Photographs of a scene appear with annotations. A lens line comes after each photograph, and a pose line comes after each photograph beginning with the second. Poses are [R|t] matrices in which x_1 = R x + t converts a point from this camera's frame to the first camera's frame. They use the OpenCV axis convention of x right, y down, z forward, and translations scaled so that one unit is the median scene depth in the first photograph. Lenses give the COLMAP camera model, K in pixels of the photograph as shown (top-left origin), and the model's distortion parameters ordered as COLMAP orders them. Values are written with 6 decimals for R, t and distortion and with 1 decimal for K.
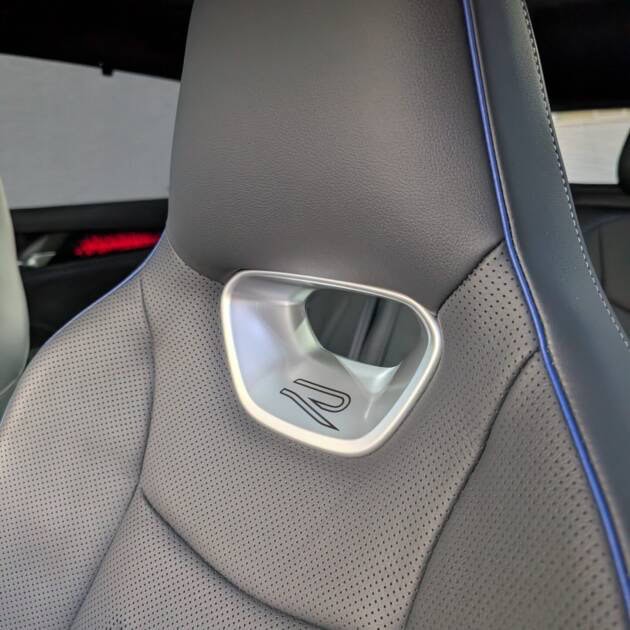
lens RADIAL K [[594.1, 0, 315.0], [0, 594.1, 315.0], [0, 0, 1]] dist [0.017155, 0.001398]
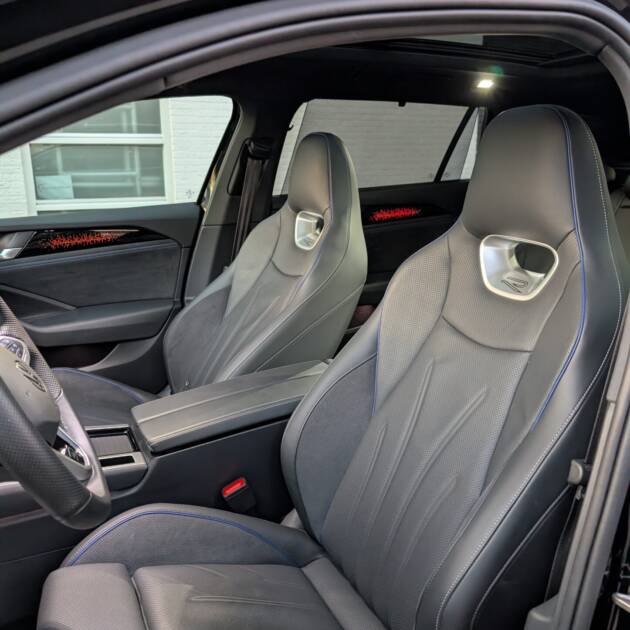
lens RADIAL K [[594.1, 0, 315.0], [0, 594.1, 315.0], [0, 0, 1]] dist [0.017155, 0.001398]
pose [[0.933795, 0.092712, -0.345589, 0.093612], [-0.071706, 0.994743, 0.073109, 0.139611], [0.350550, -0.043488, 0.935534, -1.712818]]
